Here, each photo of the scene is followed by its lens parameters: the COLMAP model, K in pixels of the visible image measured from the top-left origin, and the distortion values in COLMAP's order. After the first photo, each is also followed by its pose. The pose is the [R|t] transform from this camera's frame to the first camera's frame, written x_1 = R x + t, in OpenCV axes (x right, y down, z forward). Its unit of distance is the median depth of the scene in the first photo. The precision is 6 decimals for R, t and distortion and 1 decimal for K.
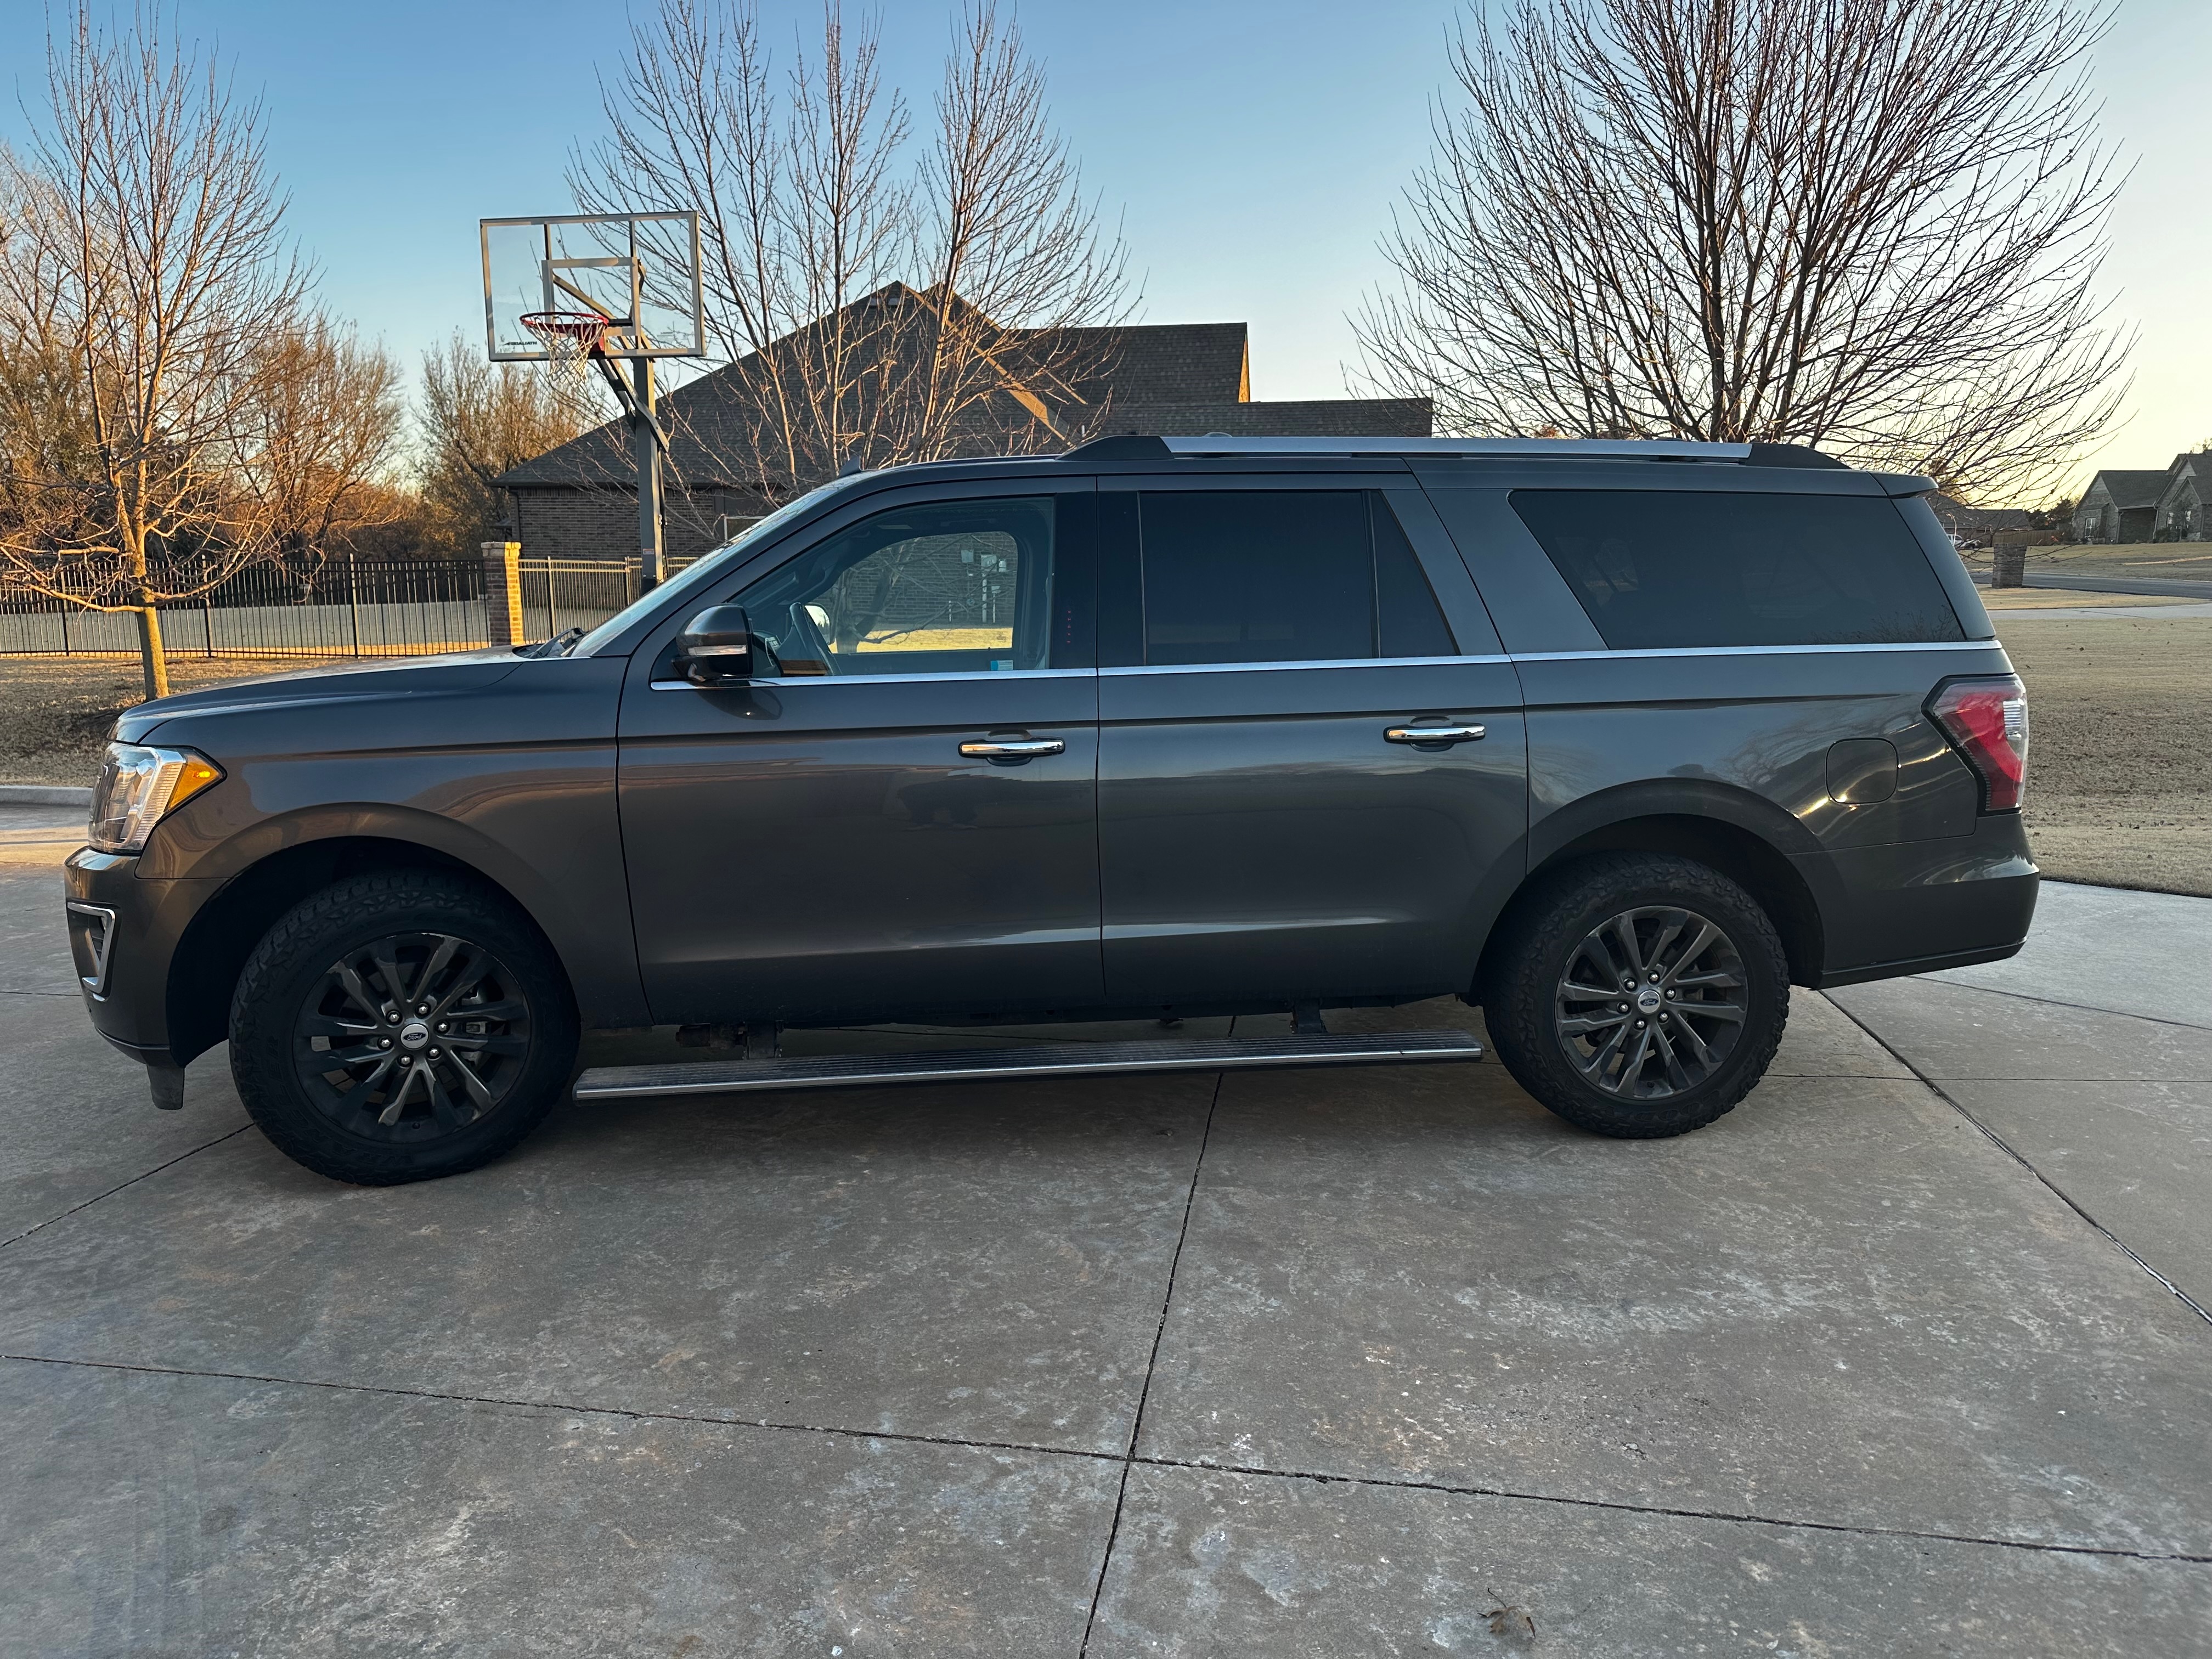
lens RADIAL K [[1541.9, 0, 1105.8], [0, 1541.9, 828.5], [0, 0, 1]] dist [0.007388, -0.016092]
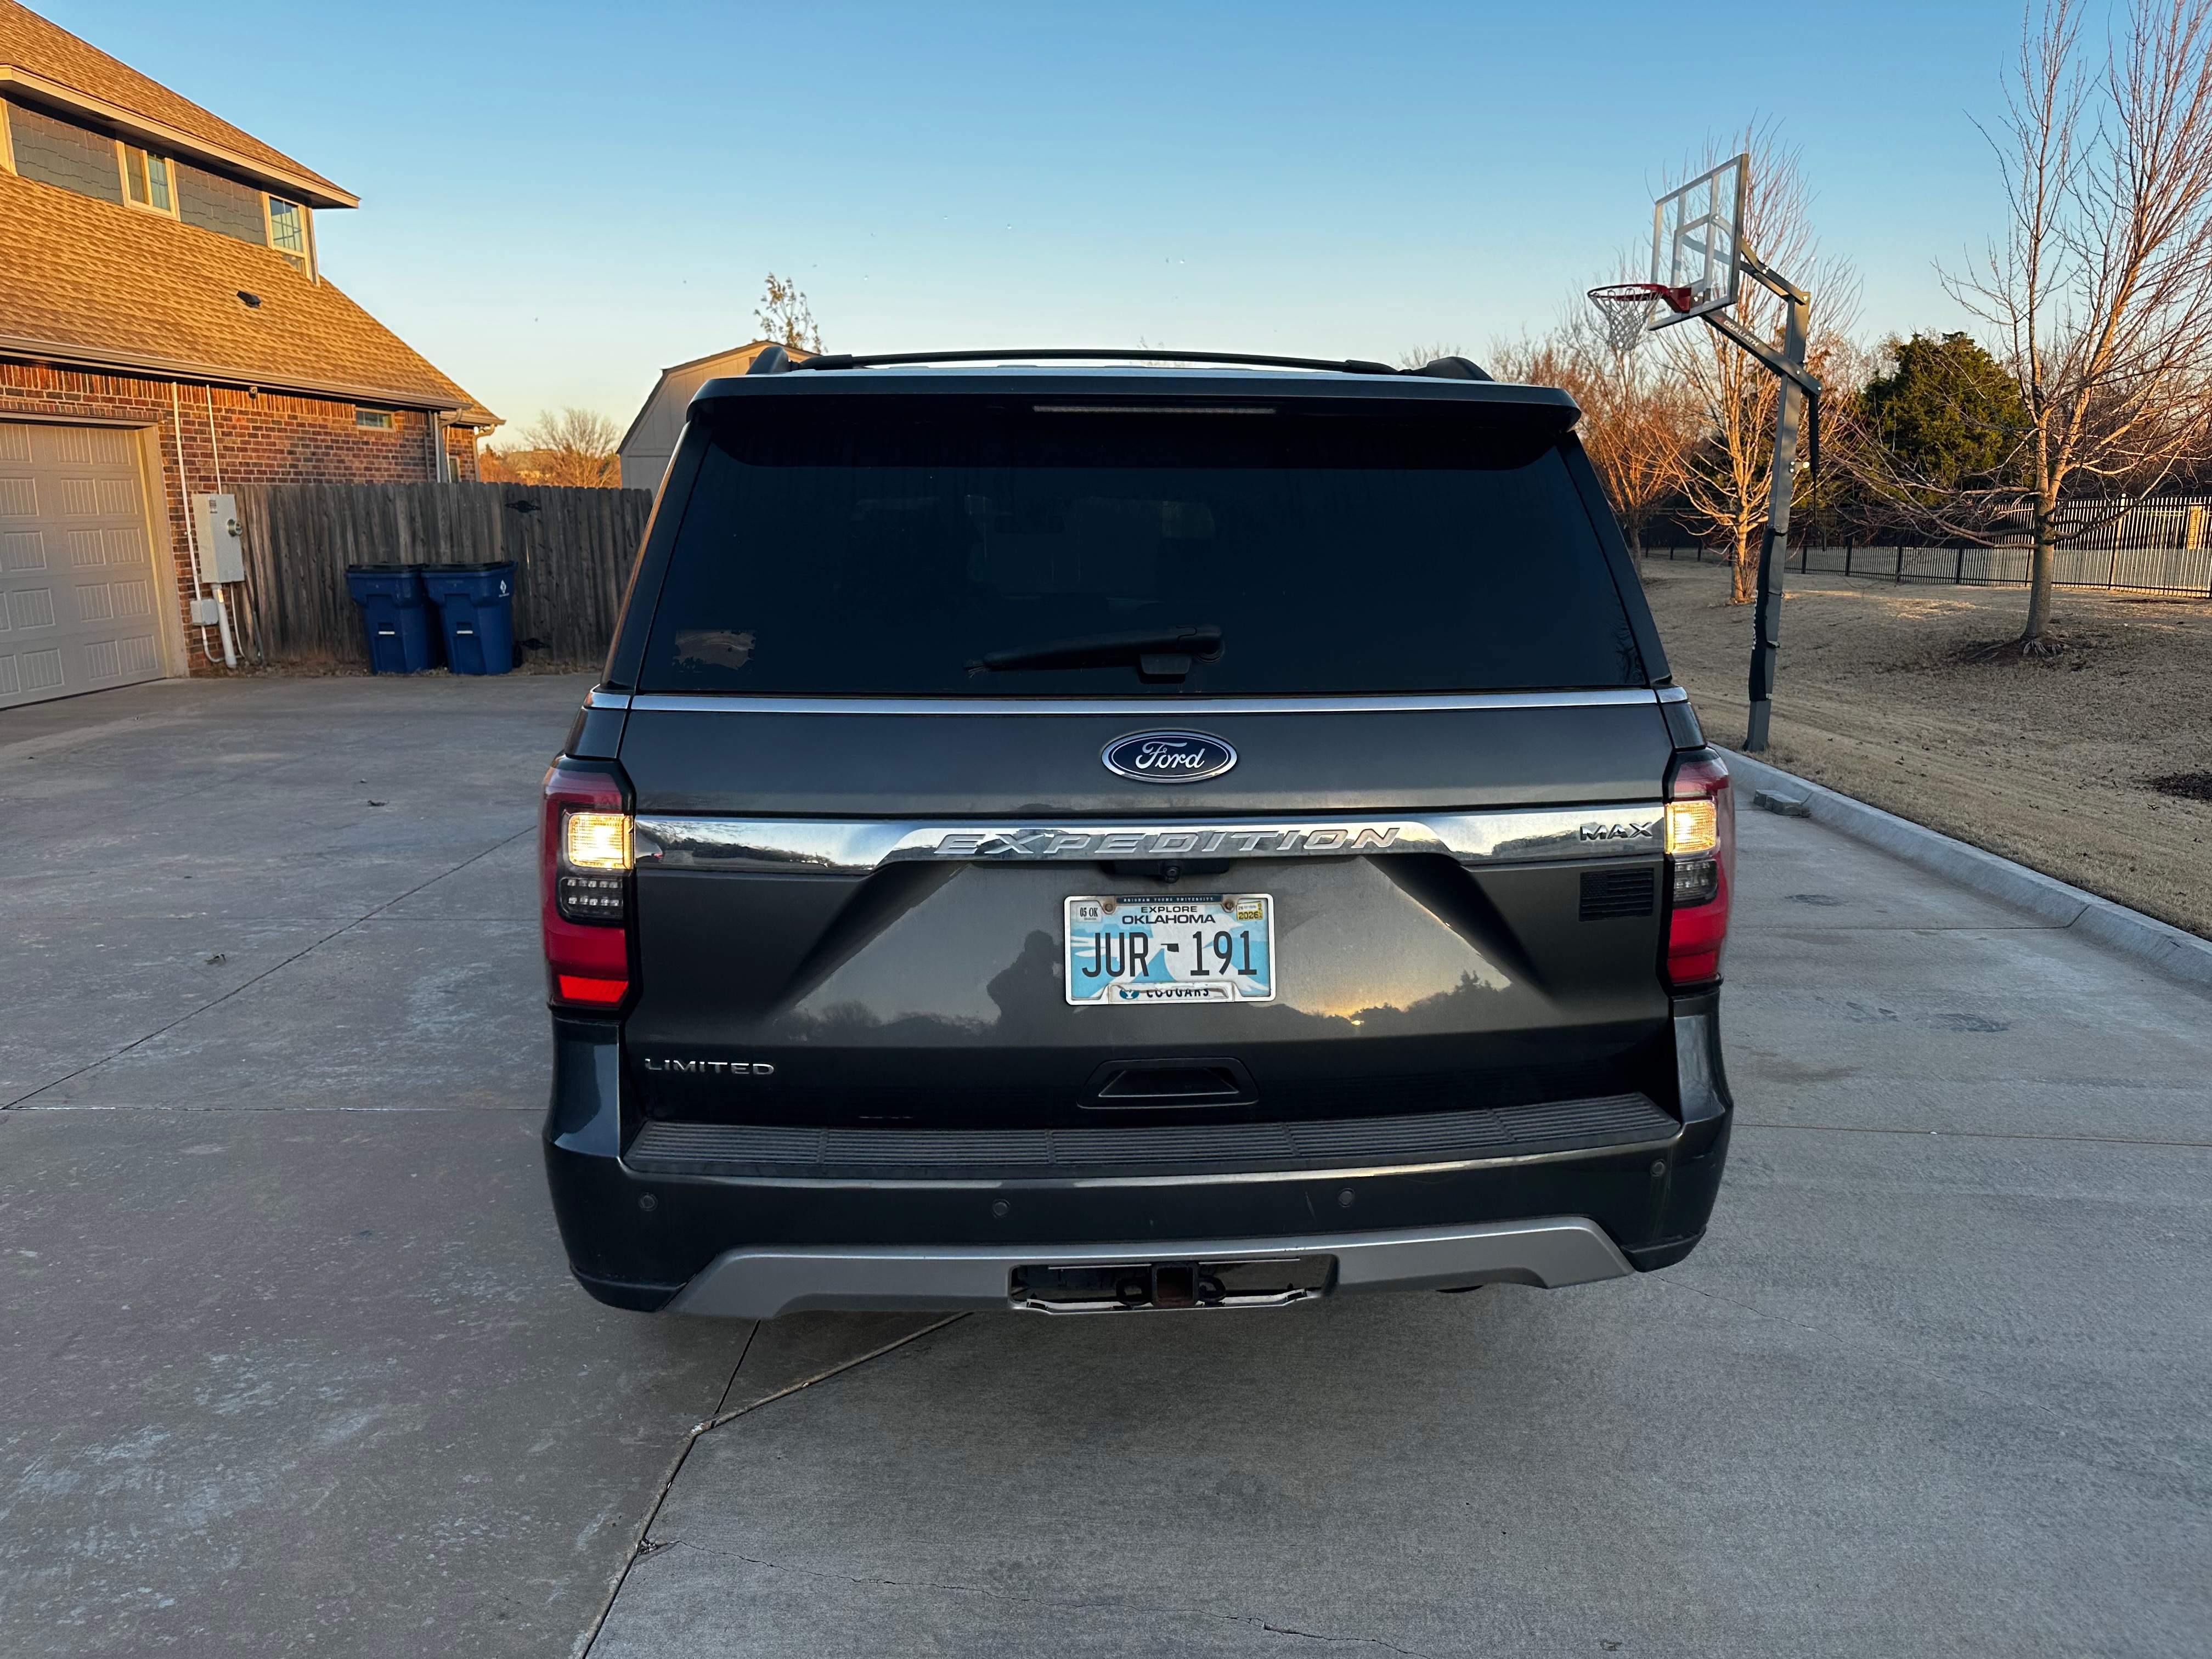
lens RADIAL K [[1541.9, 0, 1107.3], [0, 1541.9, 822.7], [0, 0, 1]] dist [0.007388, -0.016092]
pose [[0.143557, 0.190347, -0.971164, 2.097317], [-0.147587, 0.974472, 0.169179, -0.270885], [0.978575, 0.119044, 0.167985, 1.435499]]
